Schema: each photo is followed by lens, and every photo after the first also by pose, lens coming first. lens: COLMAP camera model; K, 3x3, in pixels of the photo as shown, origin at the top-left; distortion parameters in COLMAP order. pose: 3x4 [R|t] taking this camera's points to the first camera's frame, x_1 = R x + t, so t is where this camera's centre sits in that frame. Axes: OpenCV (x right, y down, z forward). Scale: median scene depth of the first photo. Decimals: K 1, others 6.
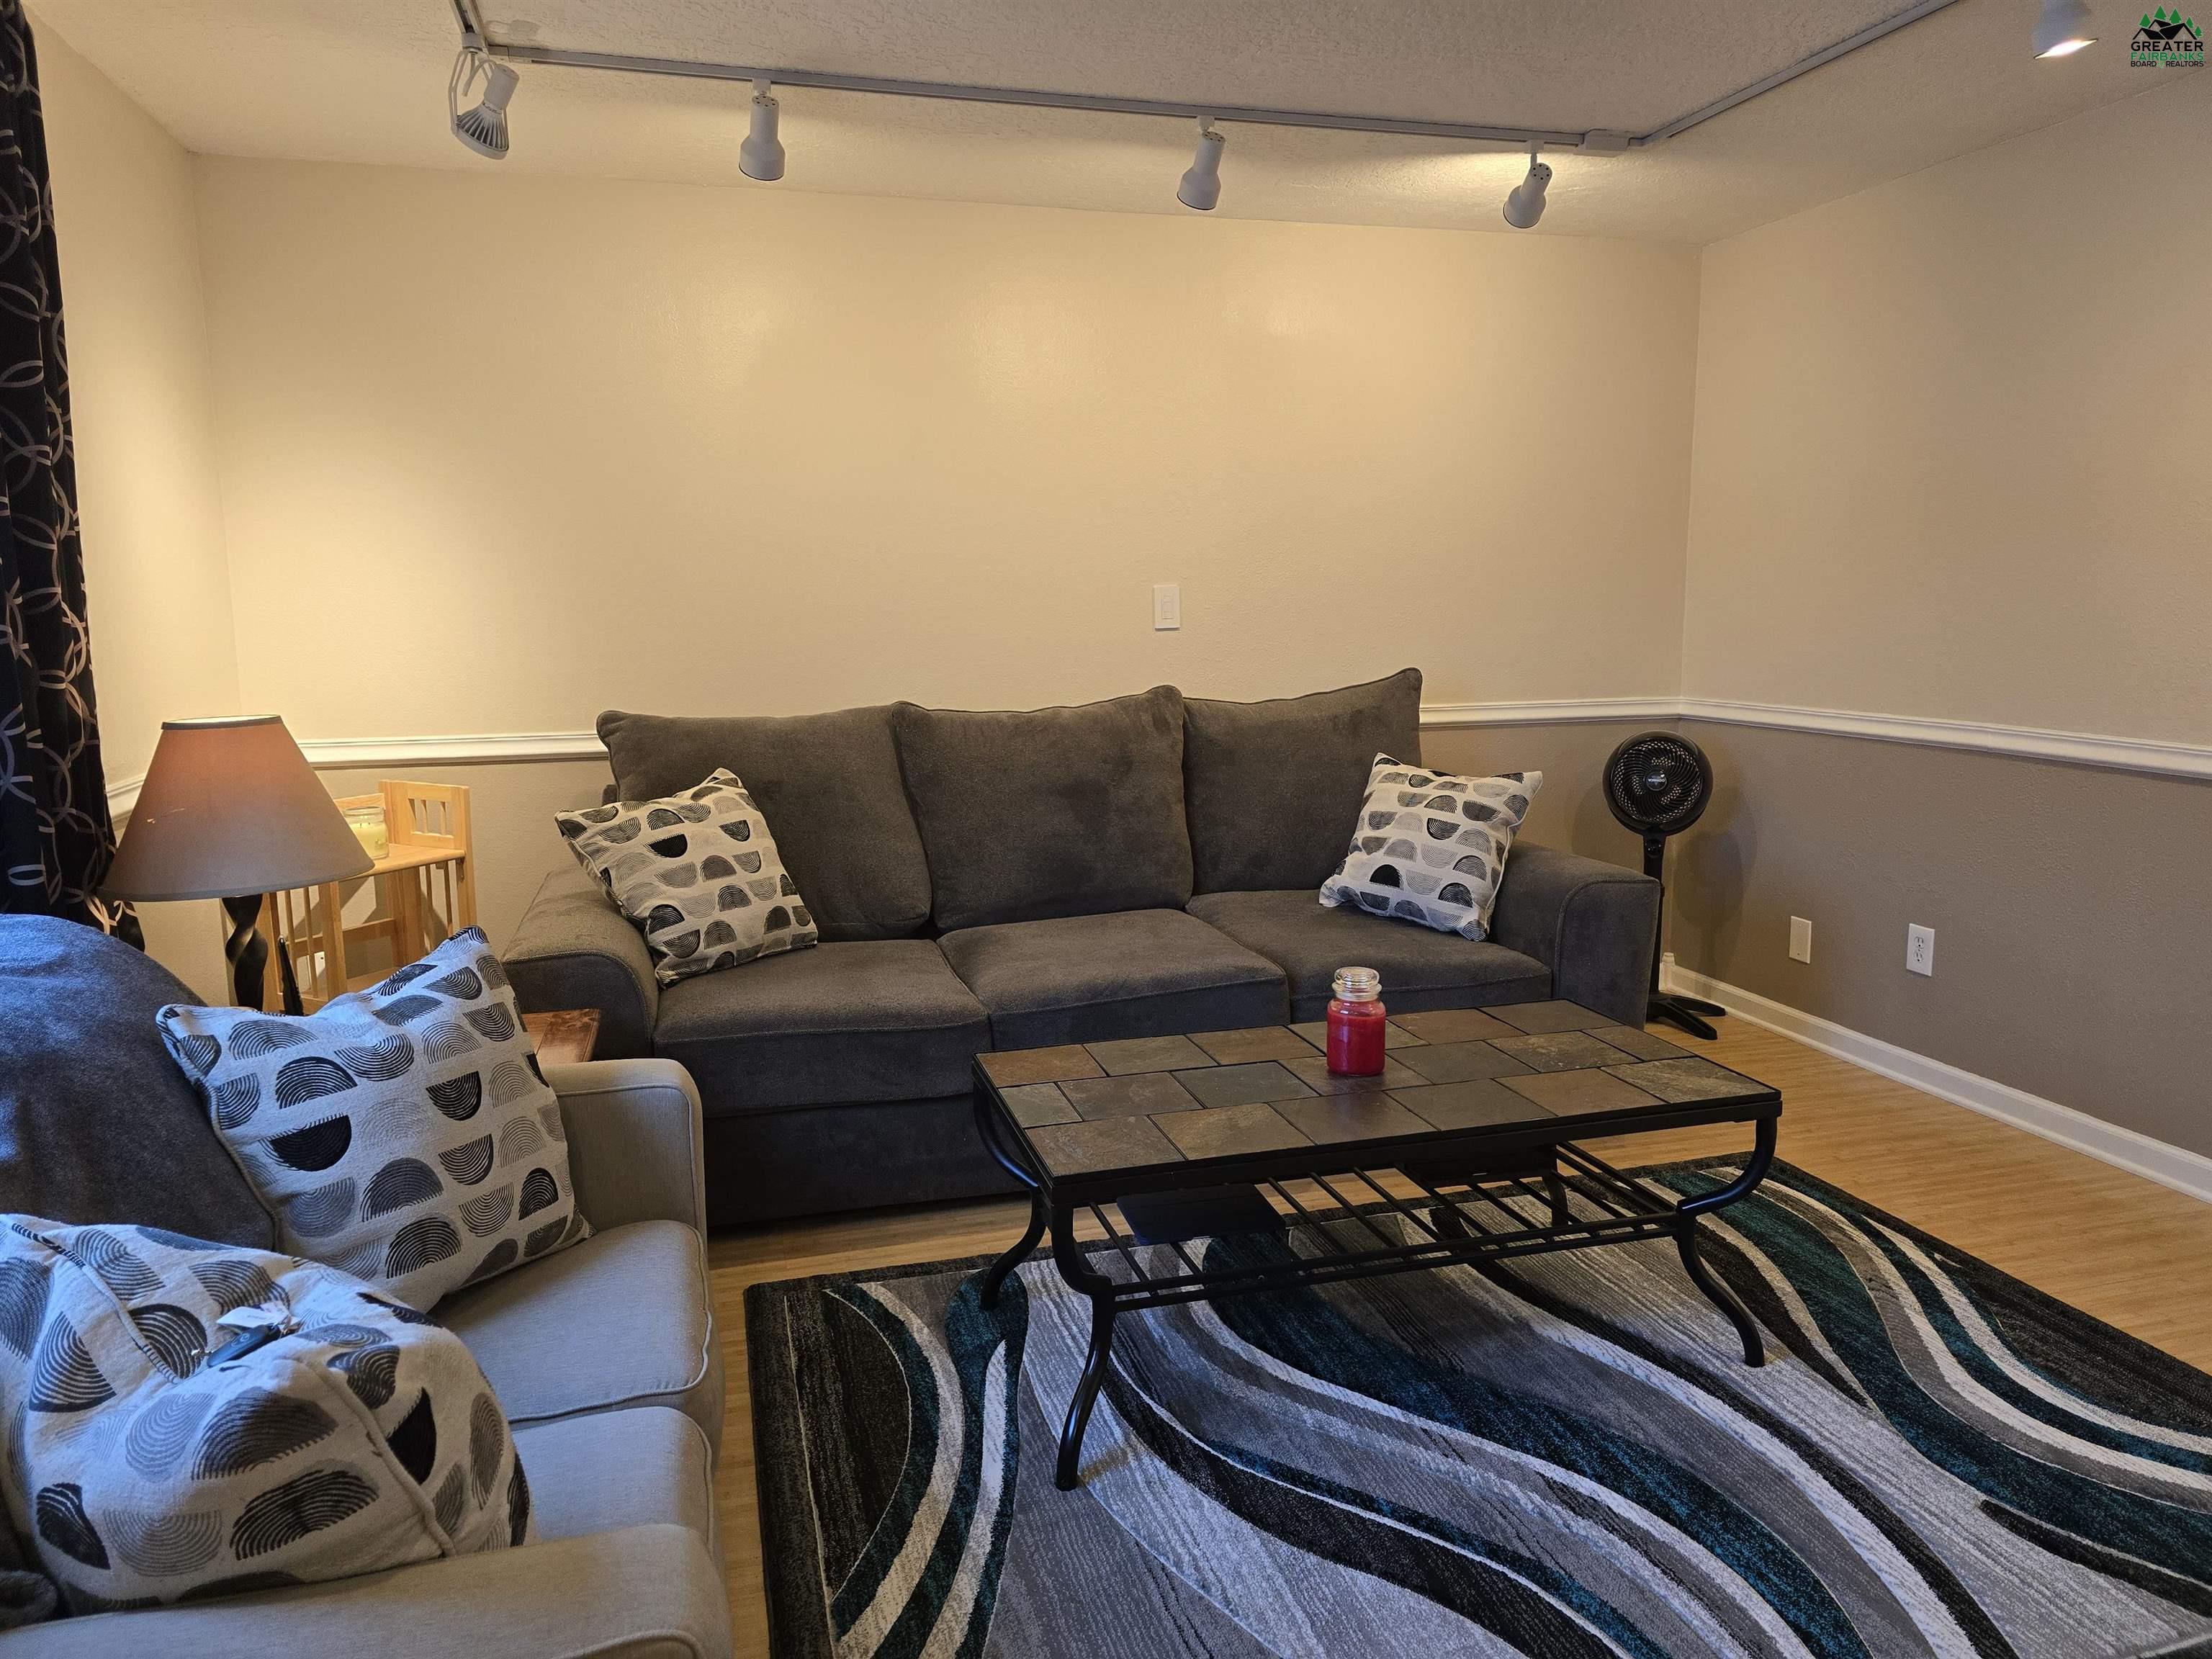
lens RADIAL K [[1488.6, 0, 1112.7], [0, 1488.6, 821.6], [0, 0, 1]] dist [0.059518, -0.052303]
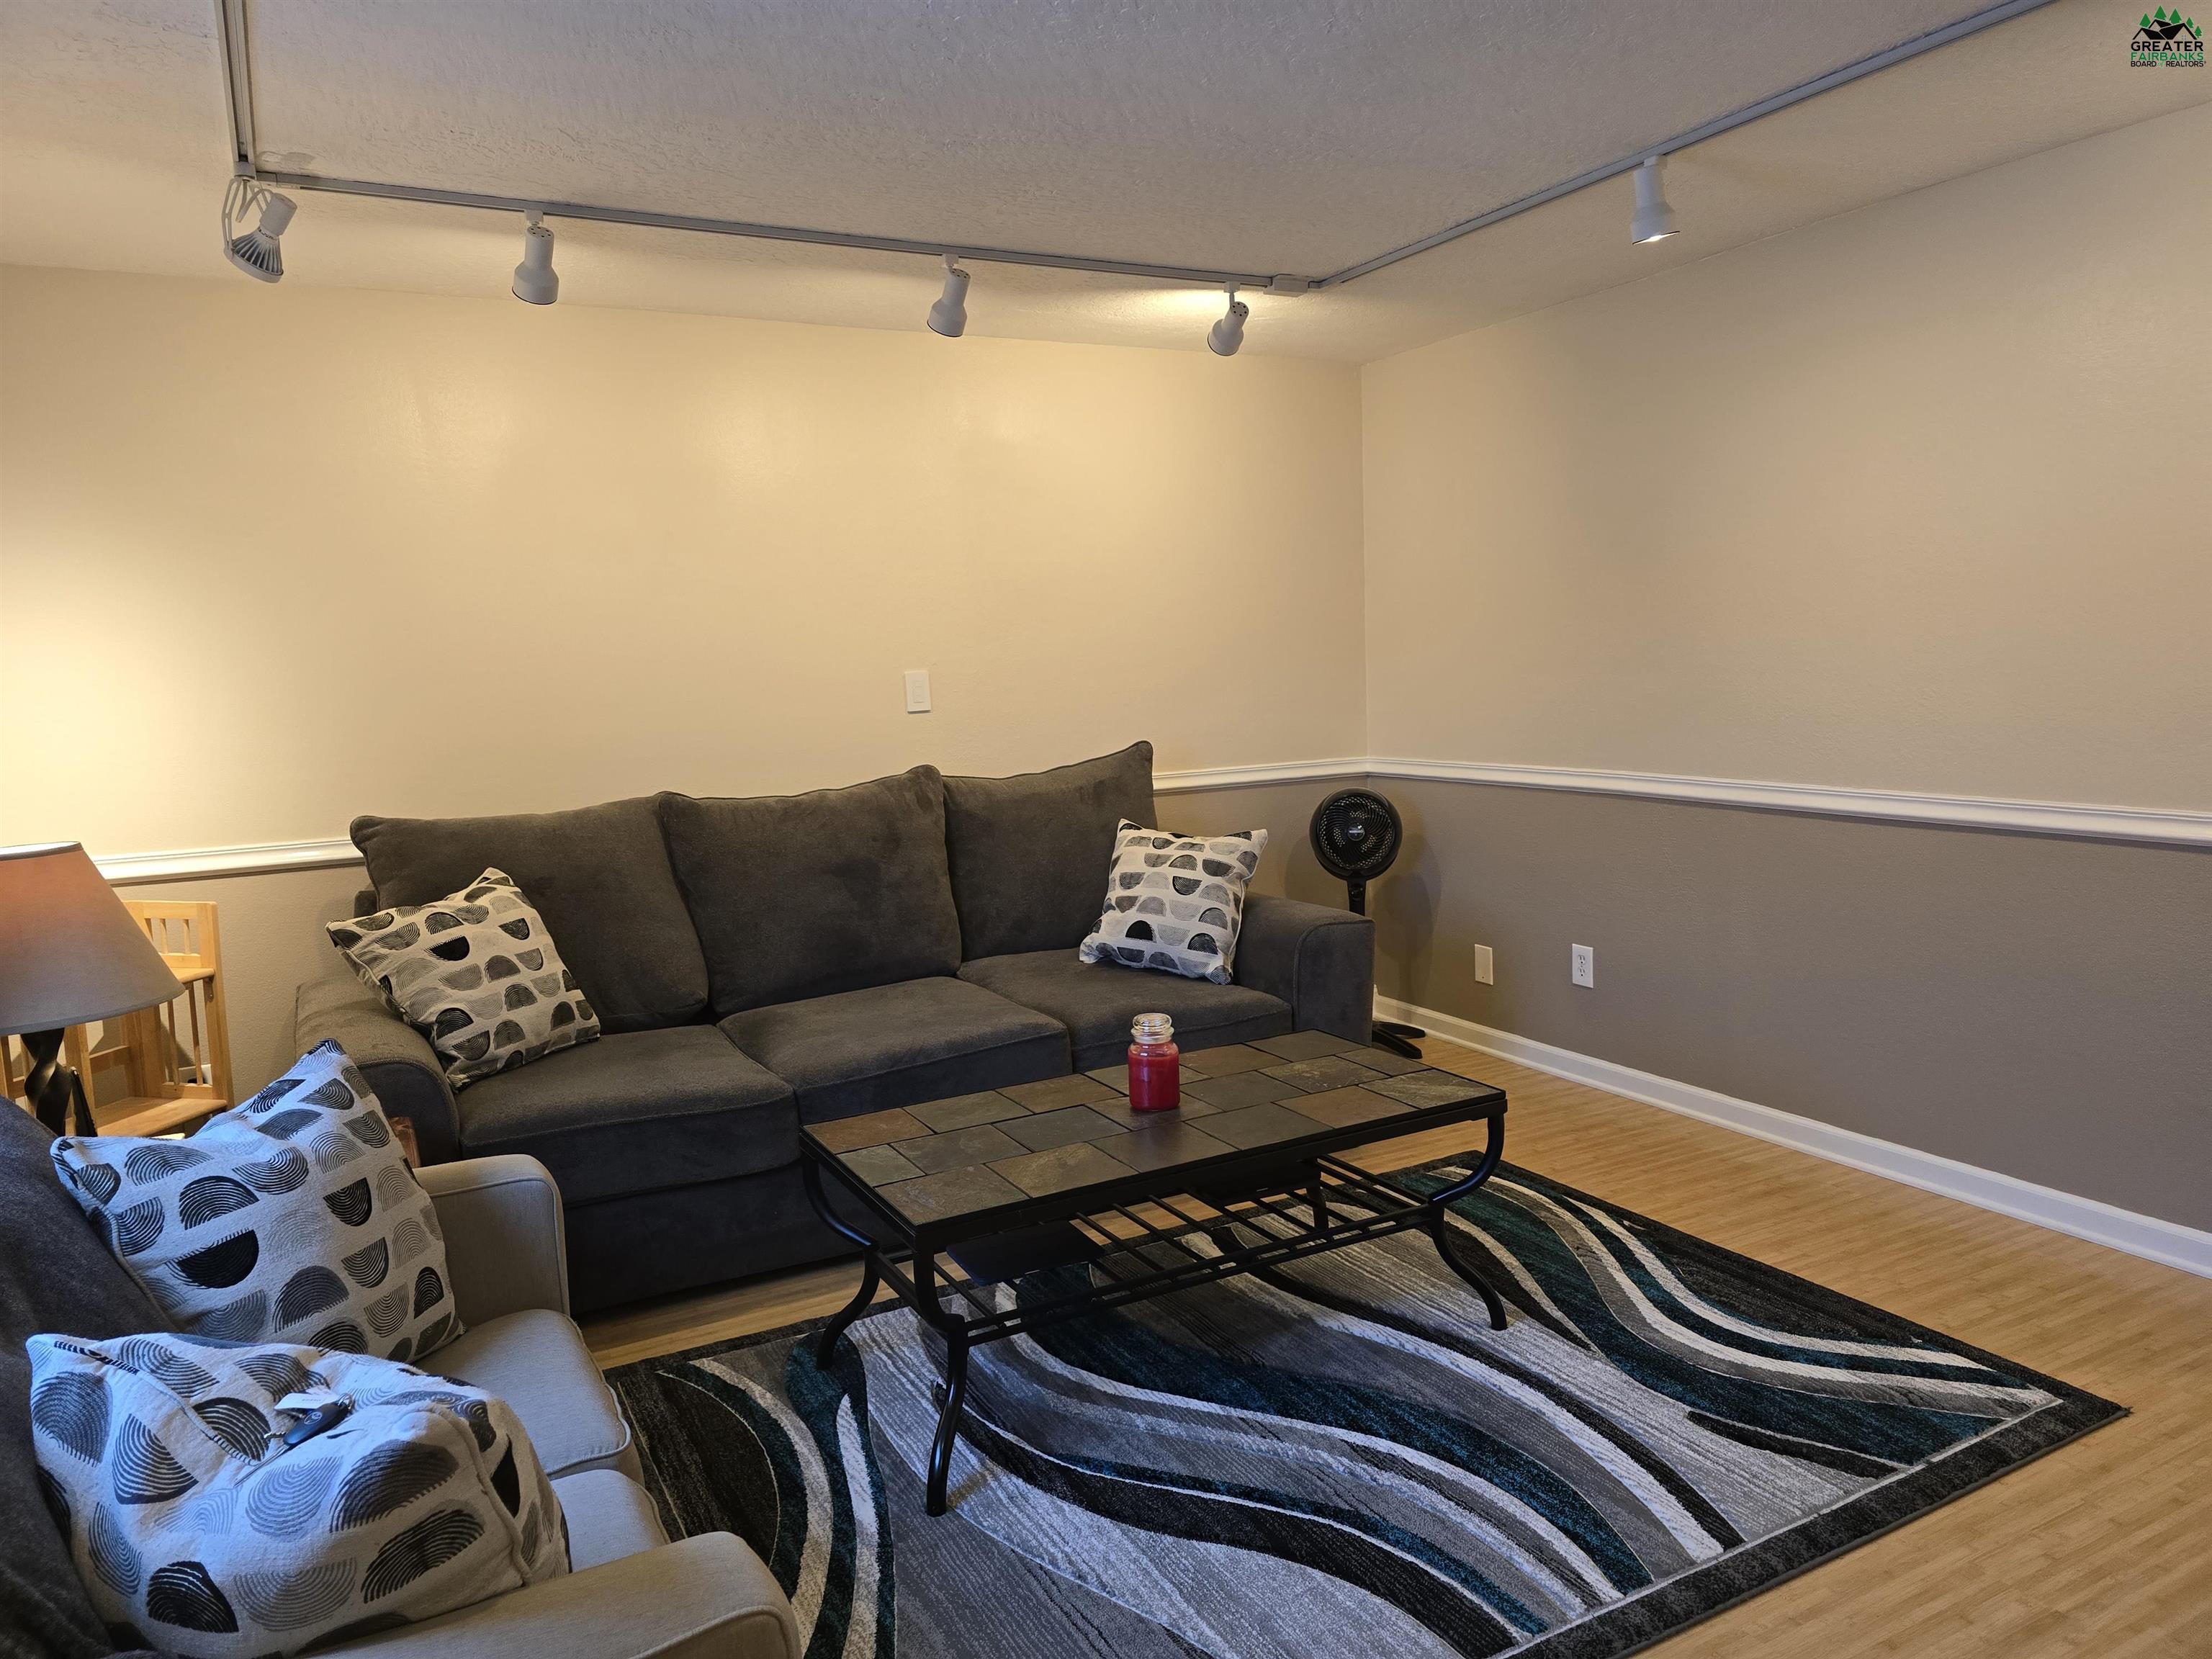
lens RADIAL K [[1488.6, 0, 1106.1], [0, 1488.6, 817.1], [0, 0, 1]] dist [0.059518, -0.052303]
pose [[0.976384, -0.048665, 0.210492, -0.100782], [0.058400, 0.997480, -0.040280, -0.007350], [-0.208001, 0.051621, 0.976765, -0.099452]]
